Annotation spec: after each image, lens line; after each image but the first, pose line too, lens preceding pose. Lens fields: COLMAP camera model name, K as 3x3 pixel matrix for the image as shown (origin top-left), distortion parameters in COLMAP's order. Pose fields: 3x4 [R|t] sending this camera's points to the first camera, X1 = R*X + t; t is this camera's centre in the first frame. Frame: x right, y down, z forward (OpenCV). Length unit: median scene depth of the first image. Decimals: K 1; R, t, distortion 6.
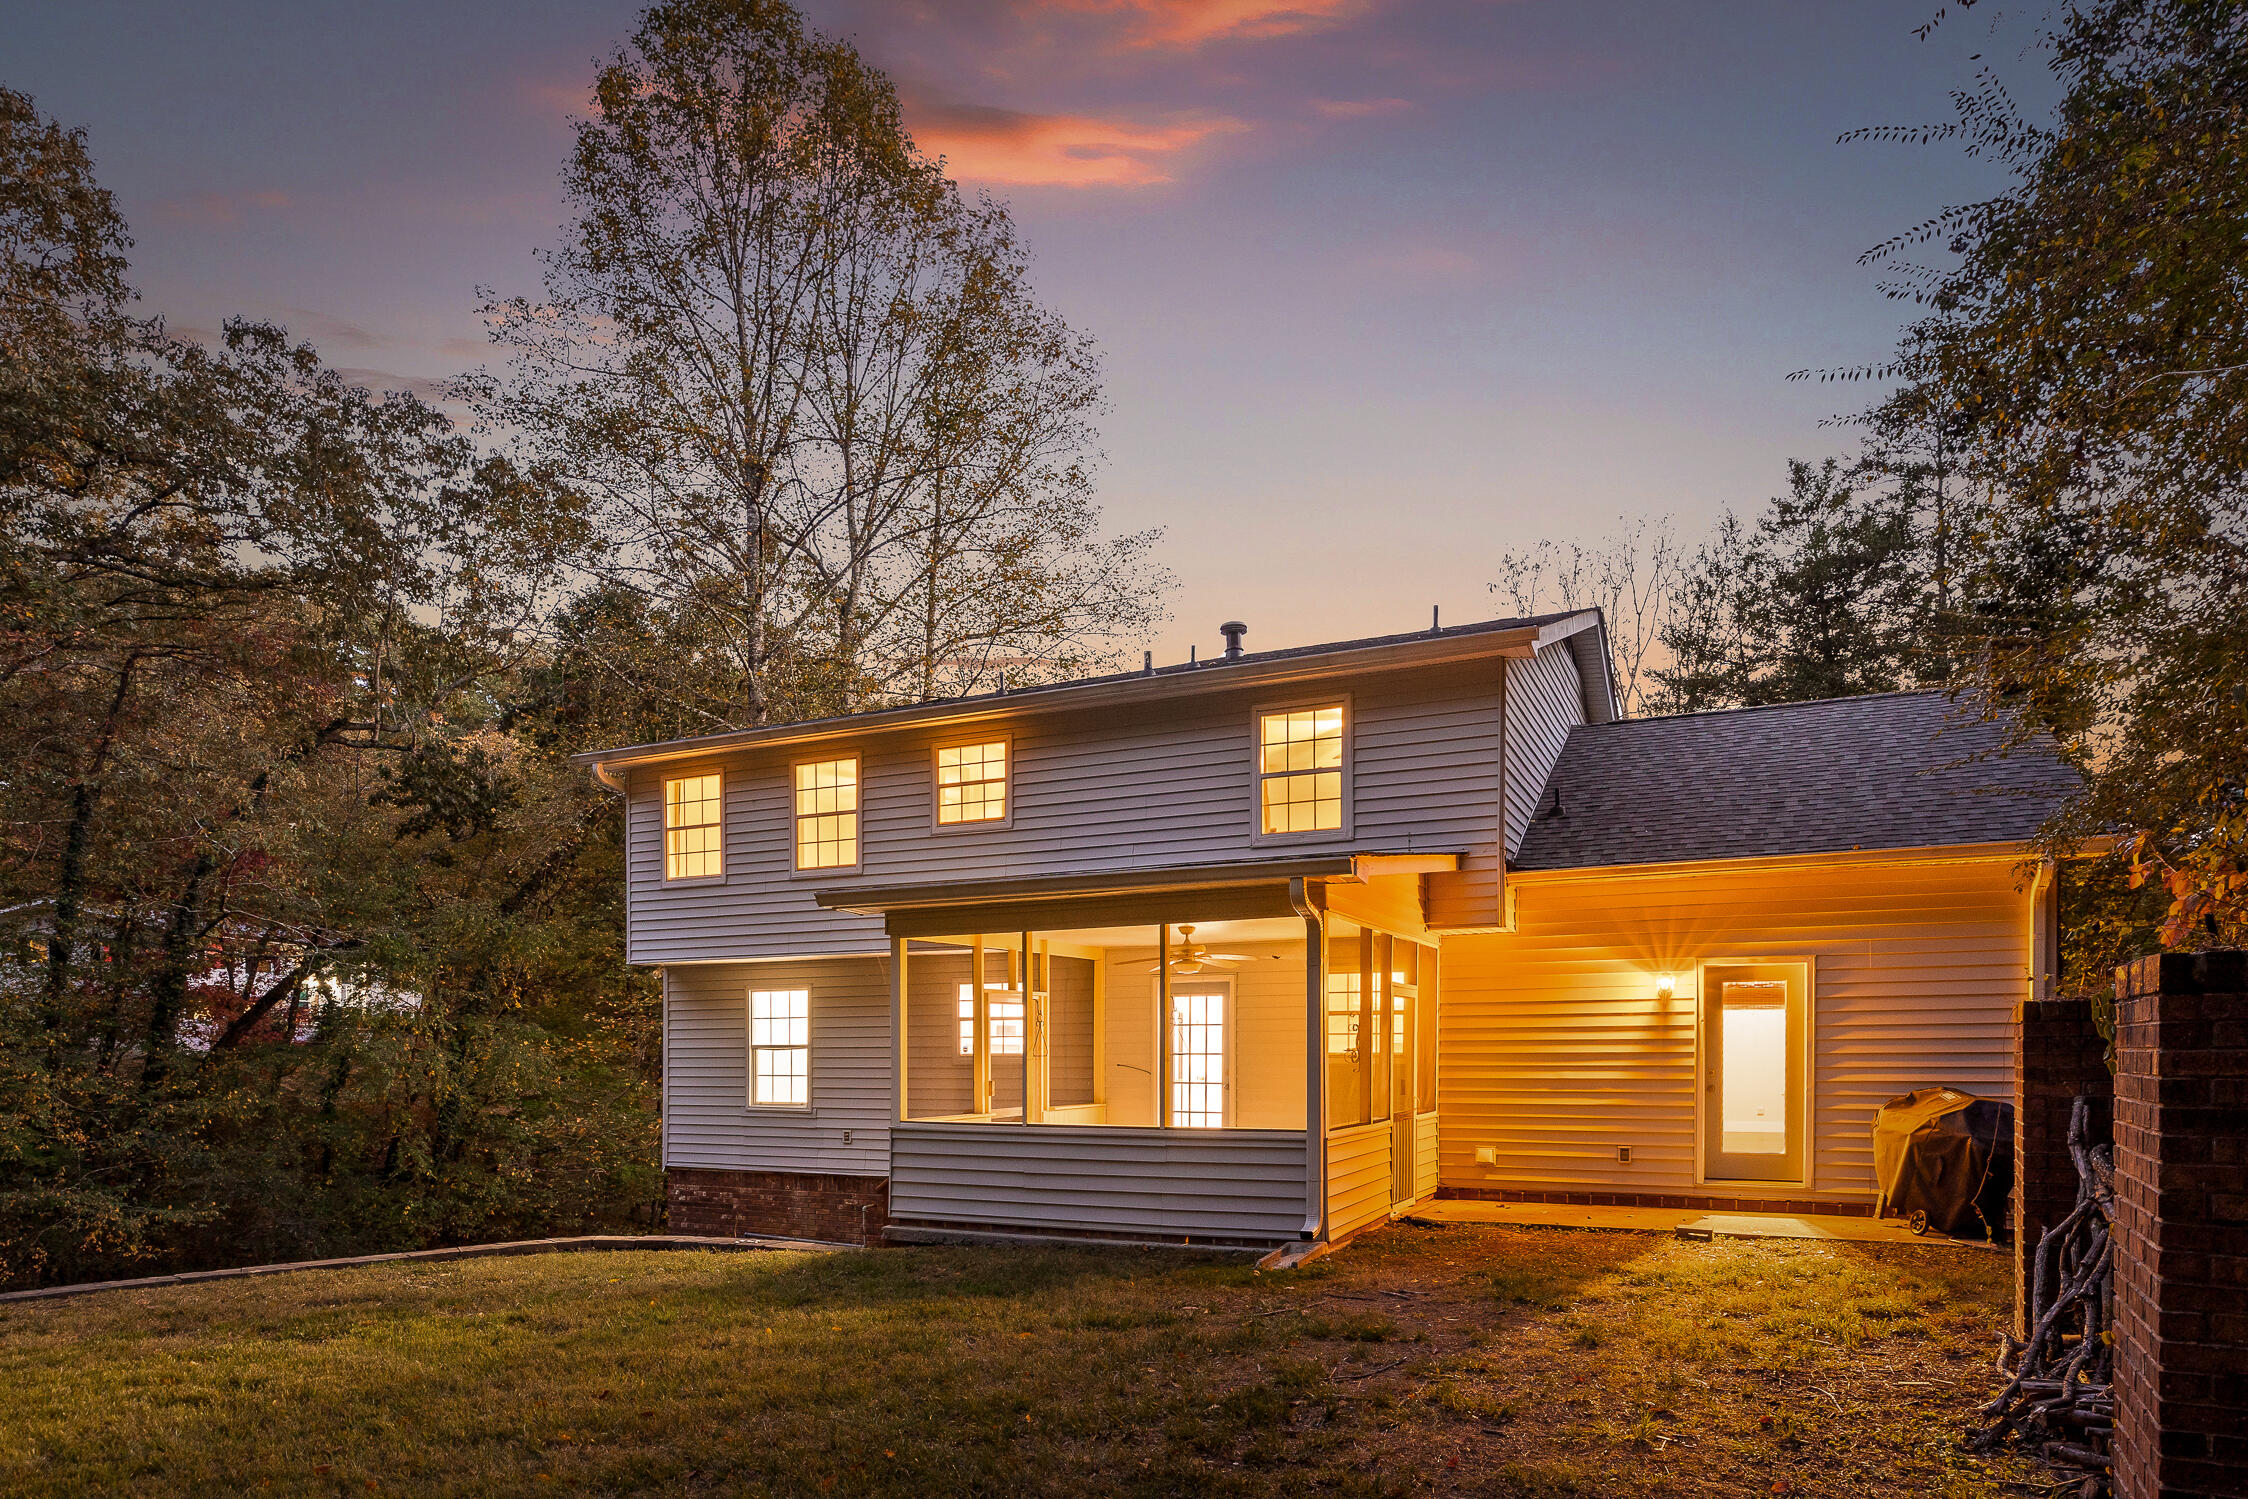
lens RADIAL K [[1292.1, 0, 1024.7], [0, 1292.1, 1057.7], [0, 0, 1]] dist [-0.006430, -0.001483]
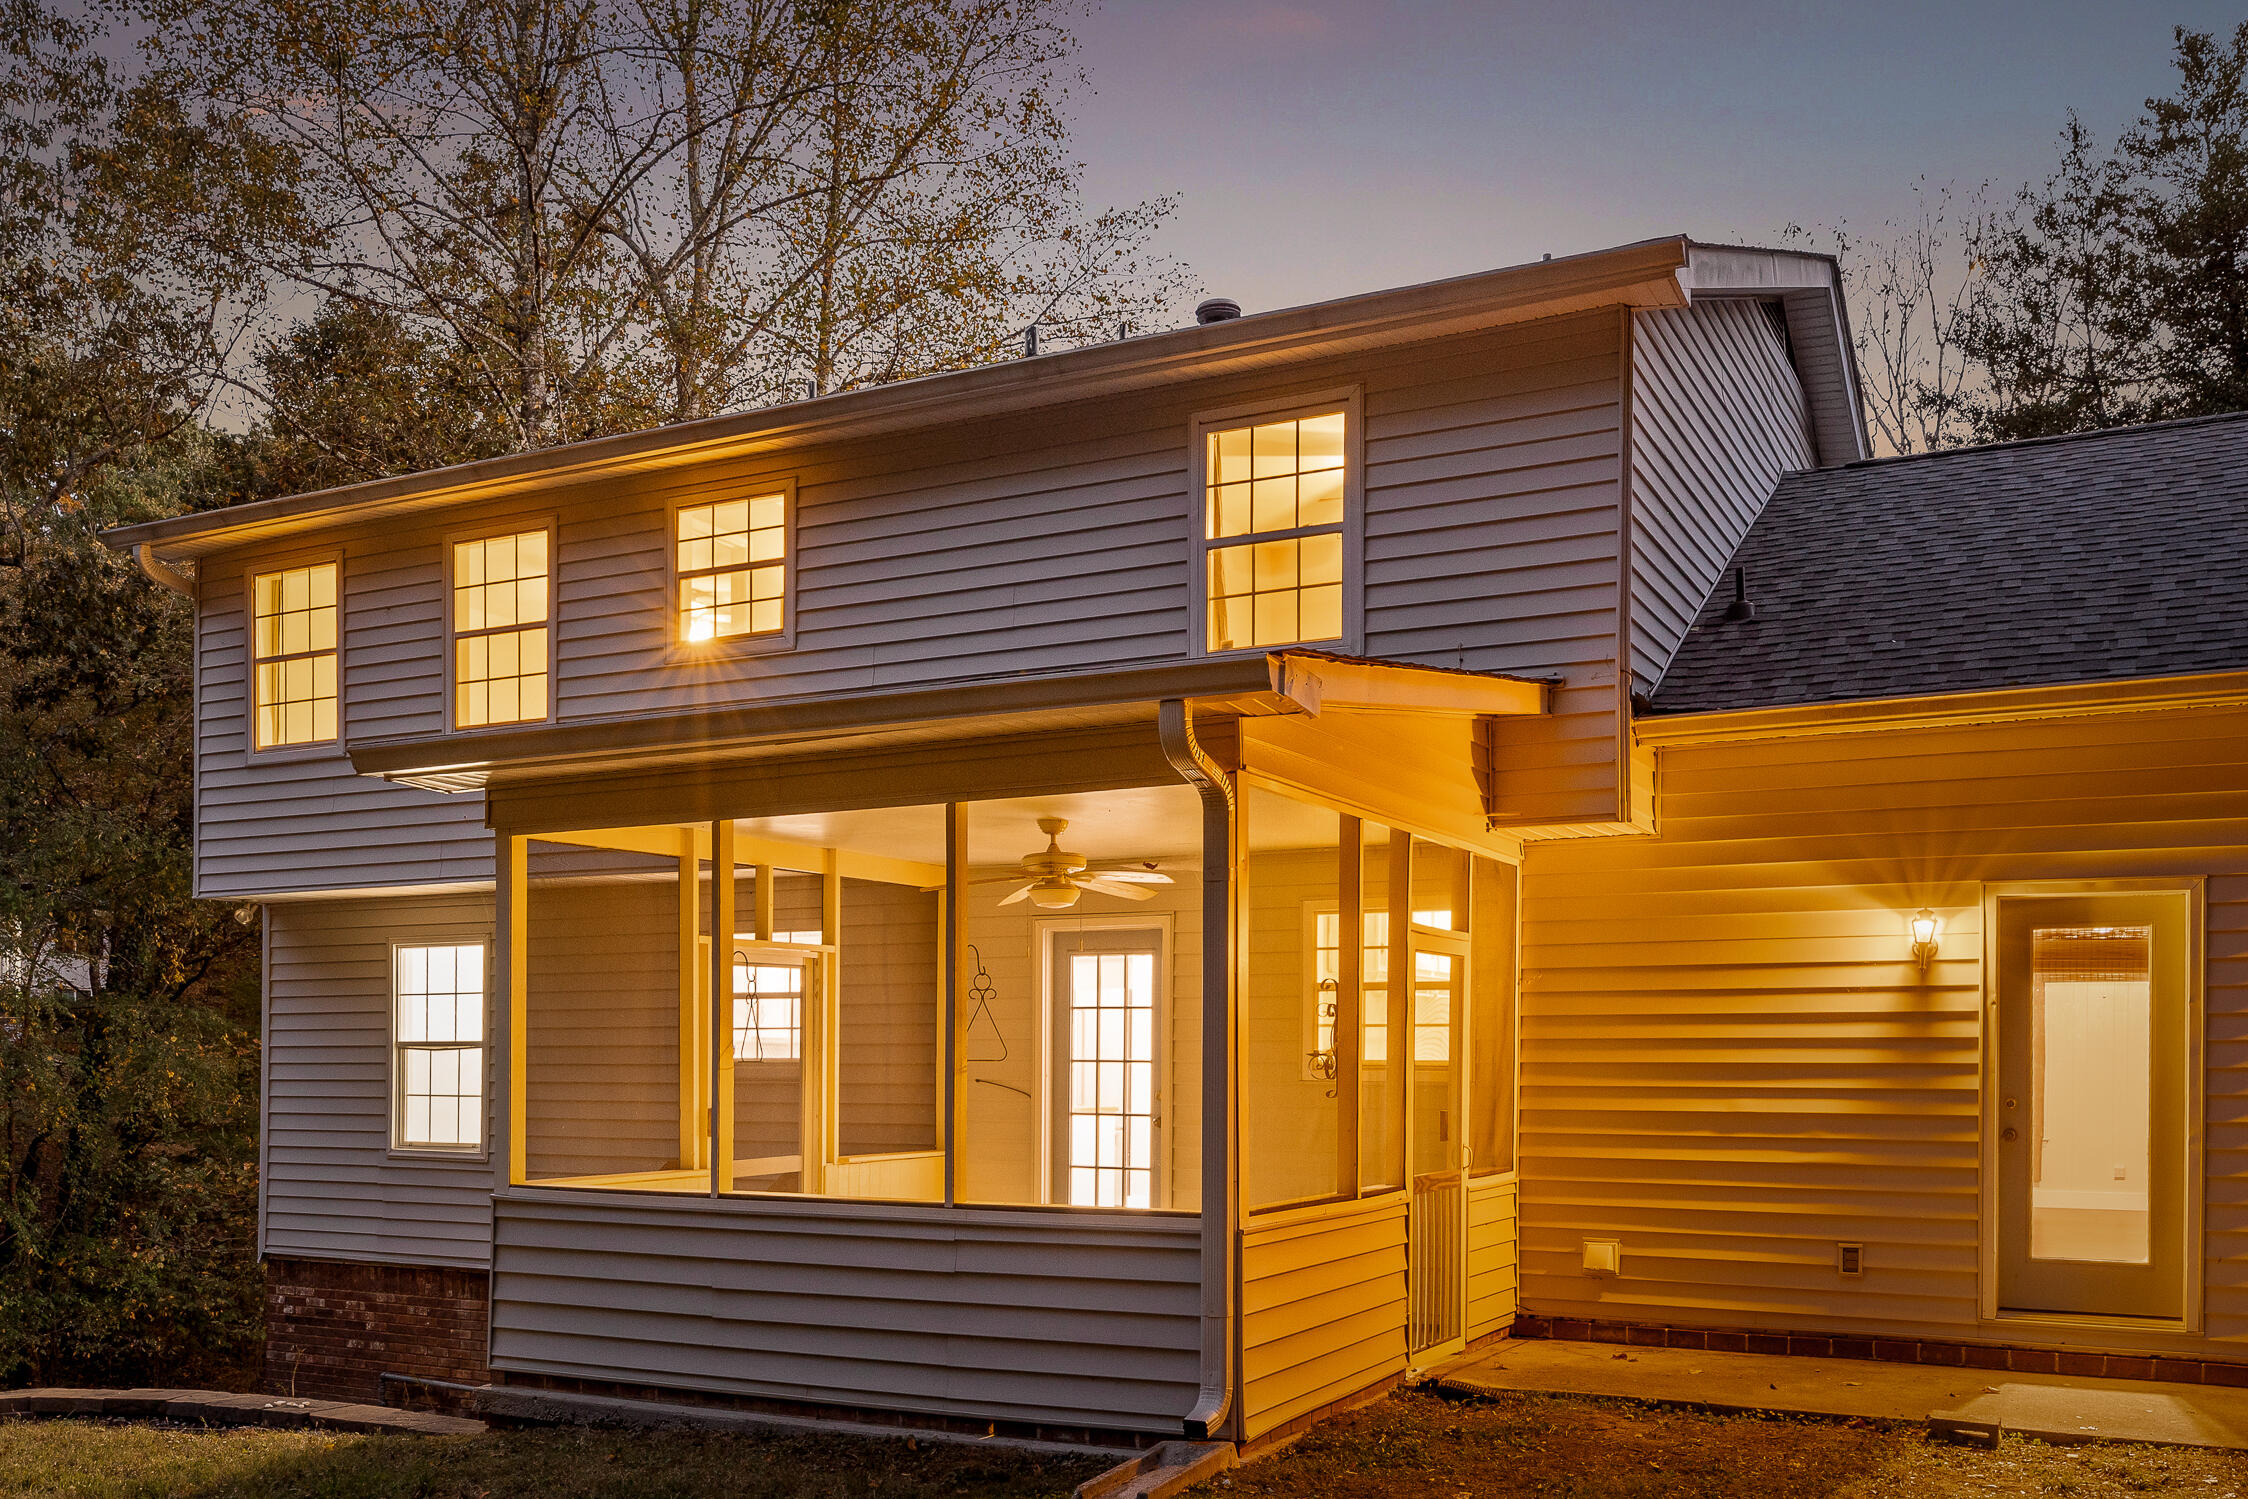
lens RADIAL K [[1867.1, 0, 1208.9], [0, 1867.1, 1046.6], [0, 0, 1]] dist [-0.001785, 0.003654]
pose [[0.998911, 0.007643, 0.046029, 0.151986], [-0.007050, 0.999890, -0.013027, 0.000773], [-0.046123, 0.012688, 0.998855, 0.230040]]
